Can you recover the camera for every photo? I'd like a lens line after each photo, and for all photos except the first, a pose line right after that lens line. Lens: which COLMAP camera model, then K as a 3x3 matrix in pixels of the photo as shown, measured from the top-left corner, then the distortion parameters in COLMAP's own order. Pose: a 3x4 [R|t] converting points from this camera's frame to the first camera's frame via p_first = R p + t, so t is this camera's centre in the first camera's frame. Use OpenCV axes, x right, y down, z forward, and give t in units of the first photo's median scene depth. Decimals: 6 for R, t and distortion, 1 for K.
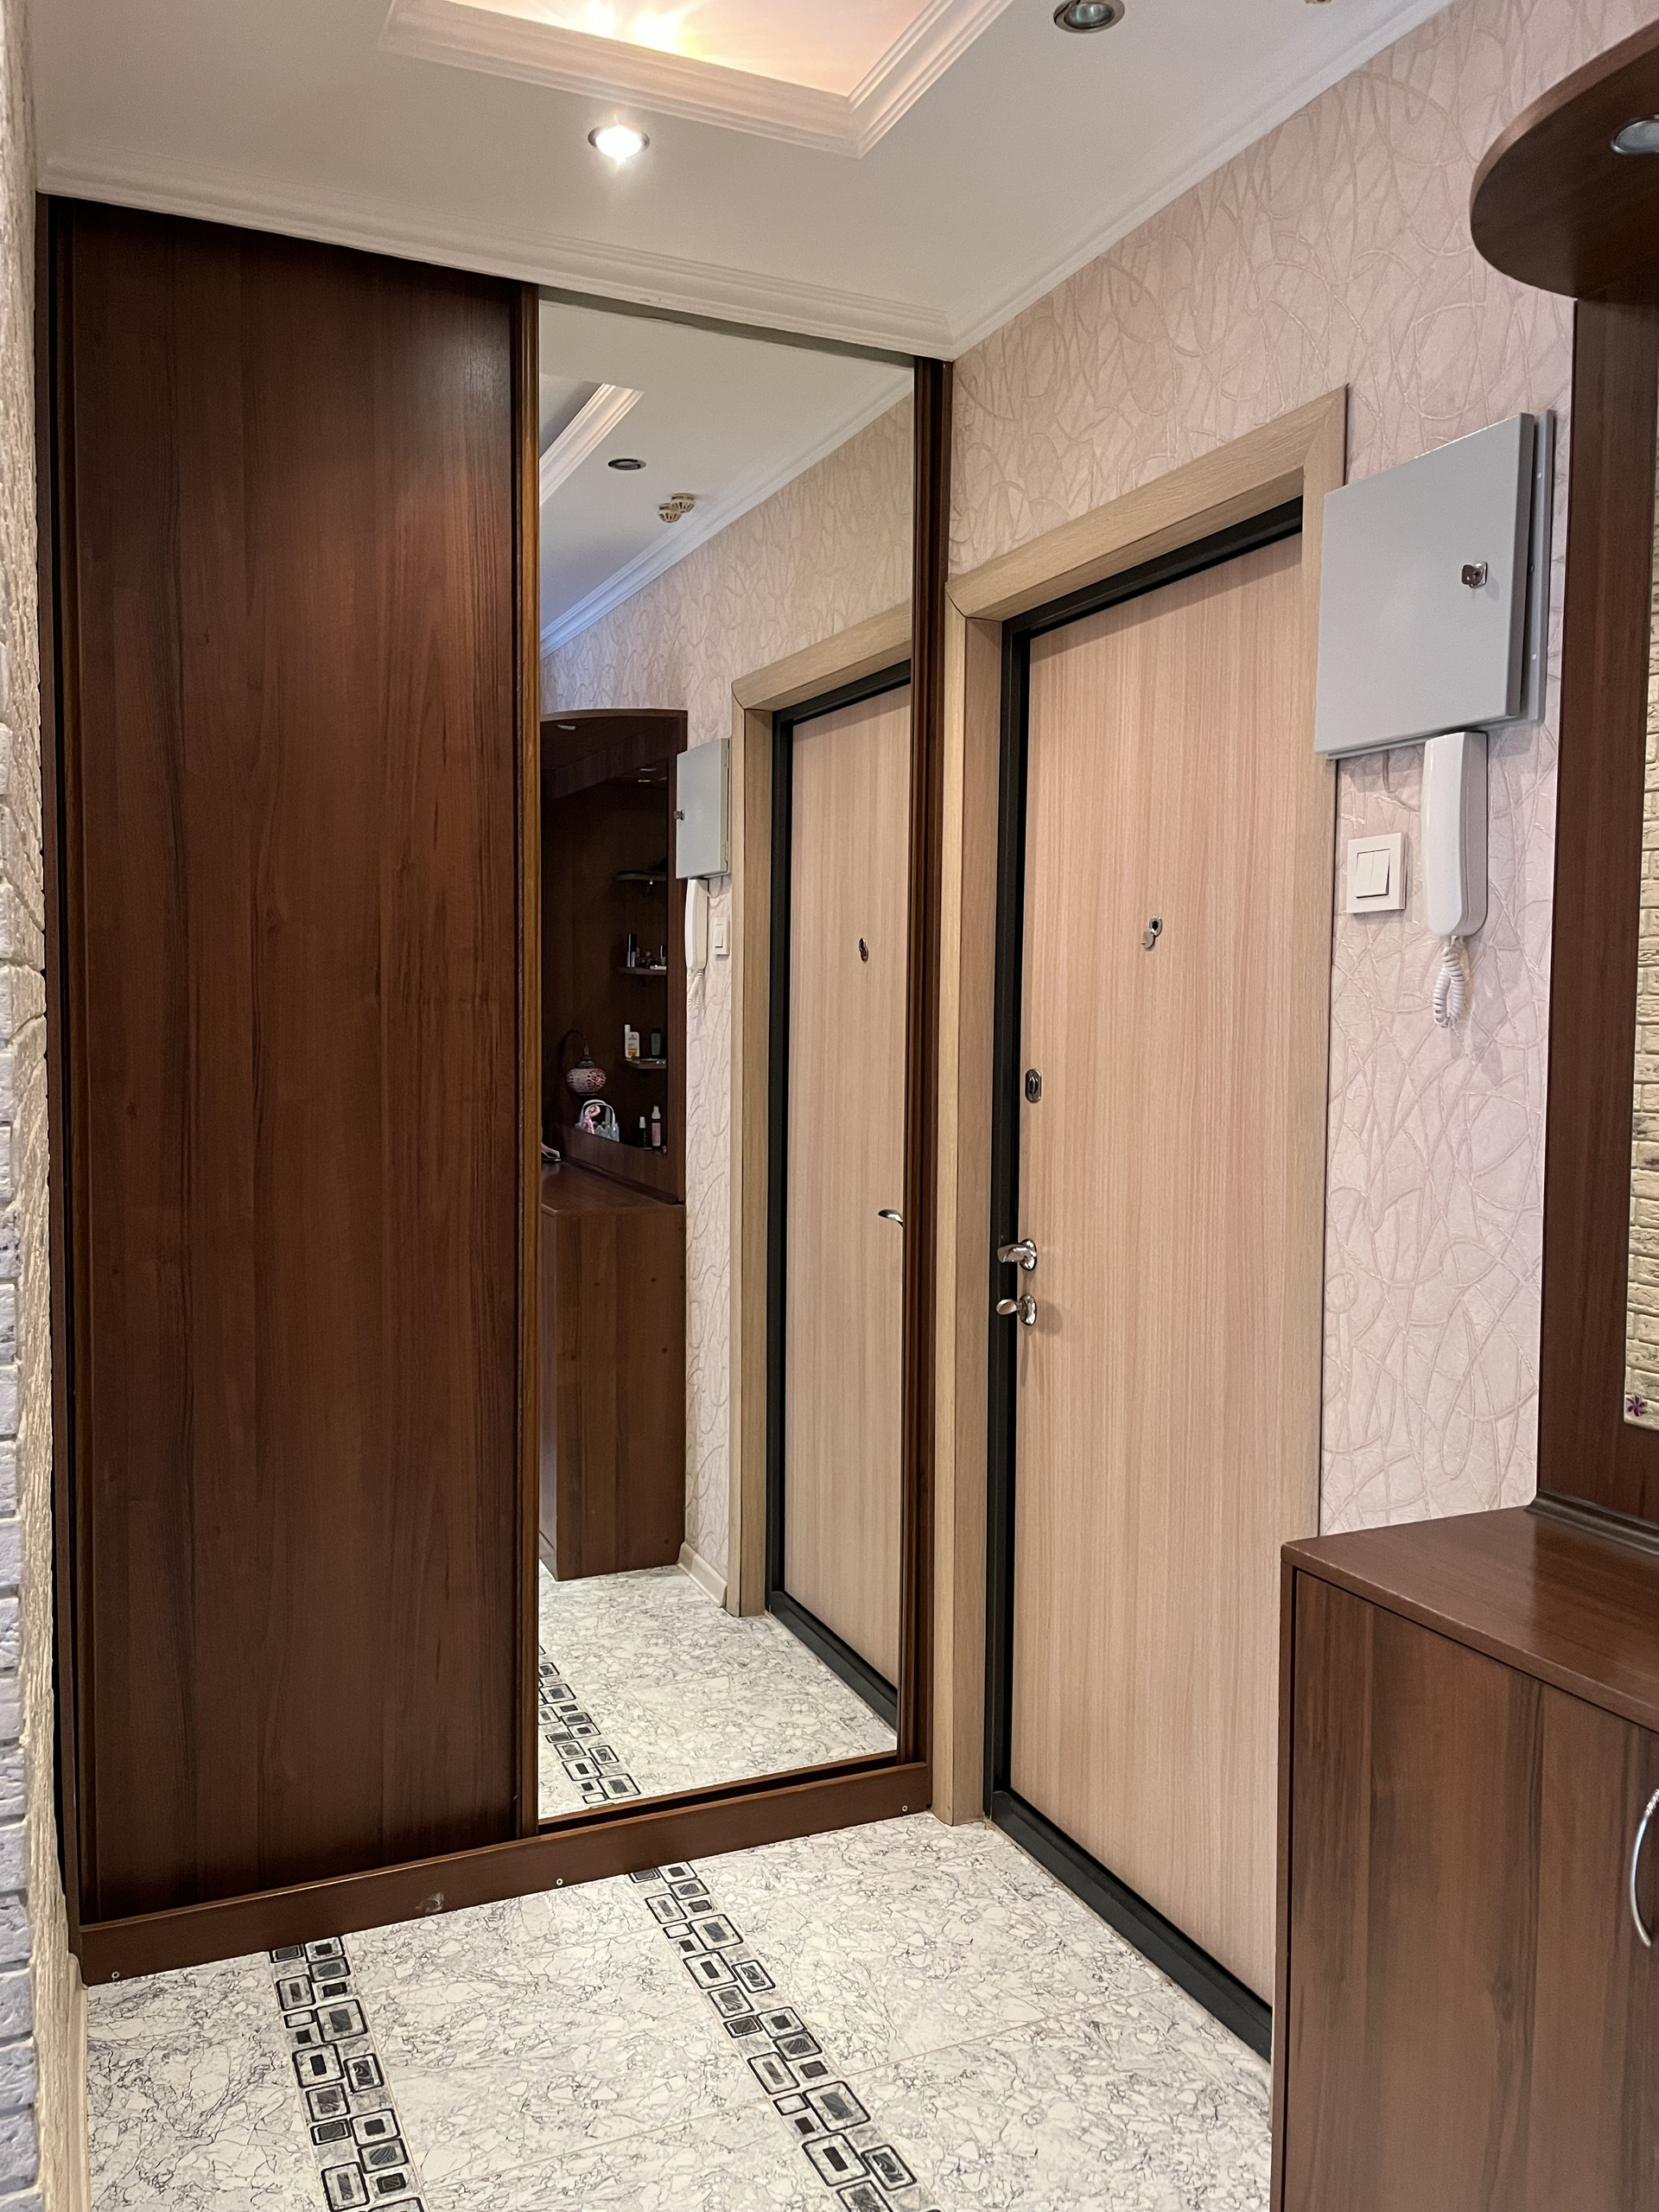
lens RADIAL K [[1676.7, 0, 829.5], [0, 1676.7, 1106.0], [0, 0, 1]] dist [0.059920, -0.069777]
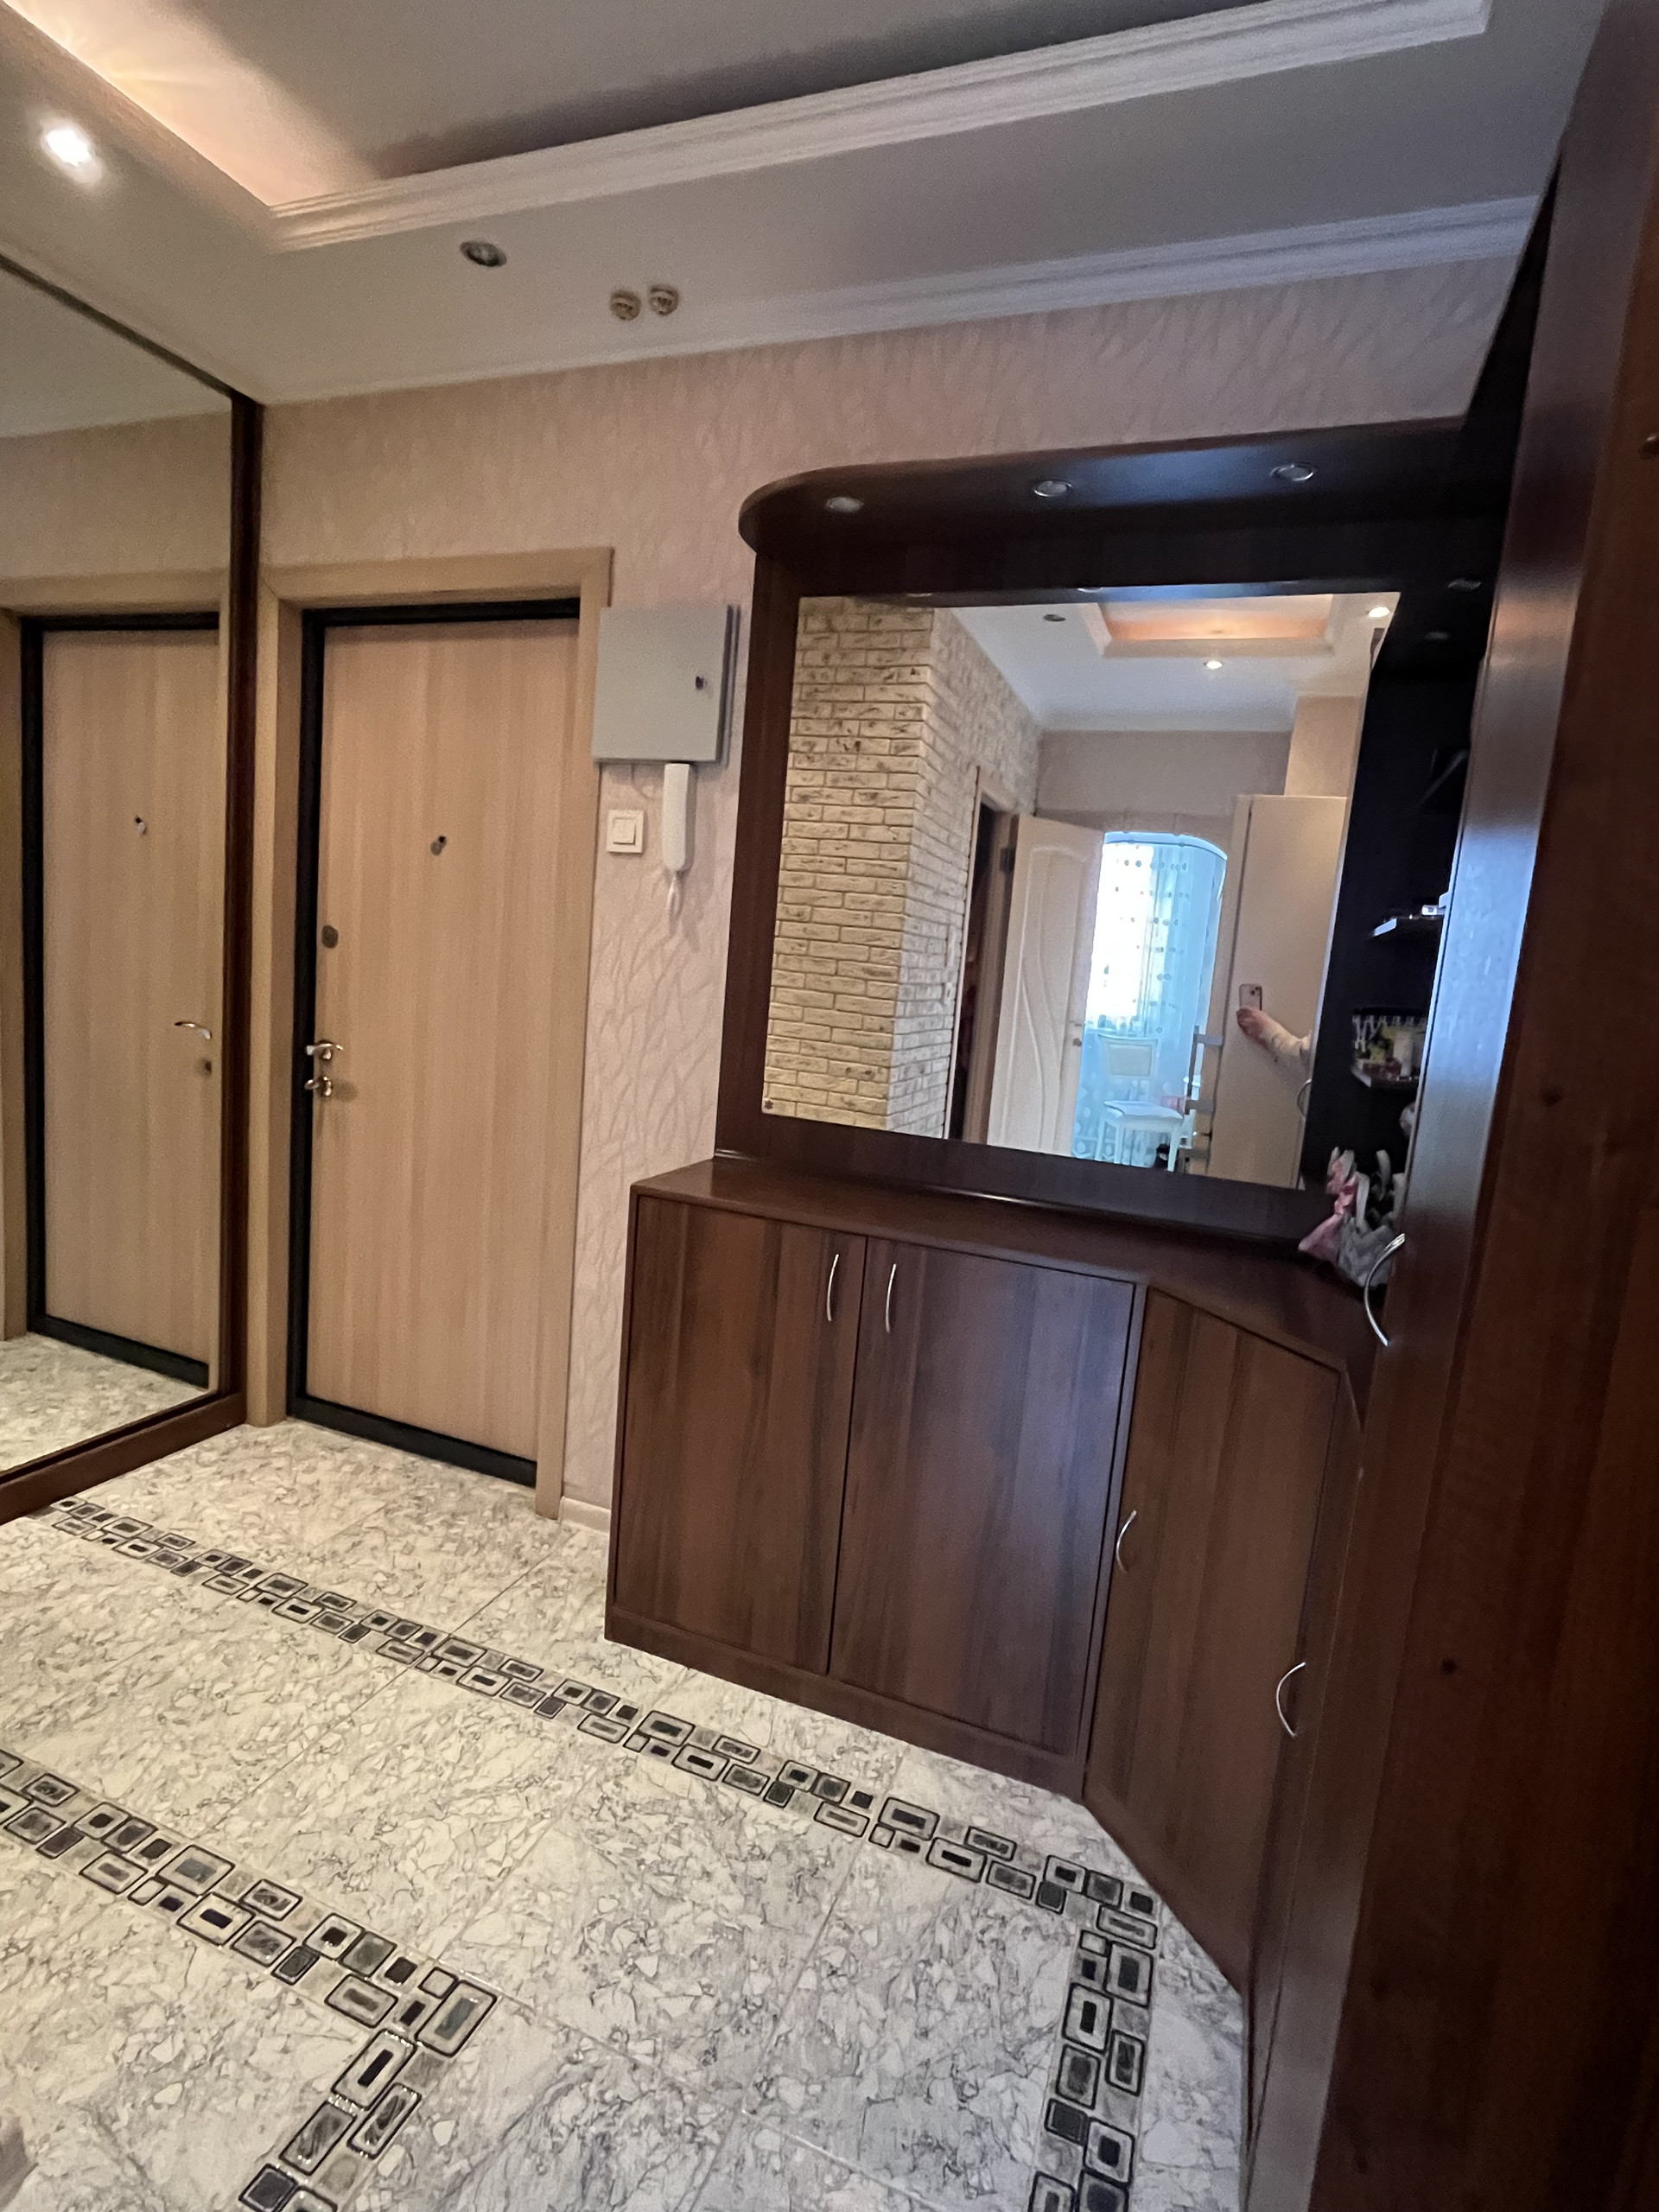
lens RADIAL K [[1105.9, 0, 829.5], [0, 1105.9, 1106.0], [0, 0, 1]] dist [0.002712, 0.000692]
pose [[0.716854, -0.044740, 0.695786, -0.299368], [-0.039802, 0.993686, 0.104902, 0.019368], [-0.696086, -0.102893, 0.710547, -0.031447]]
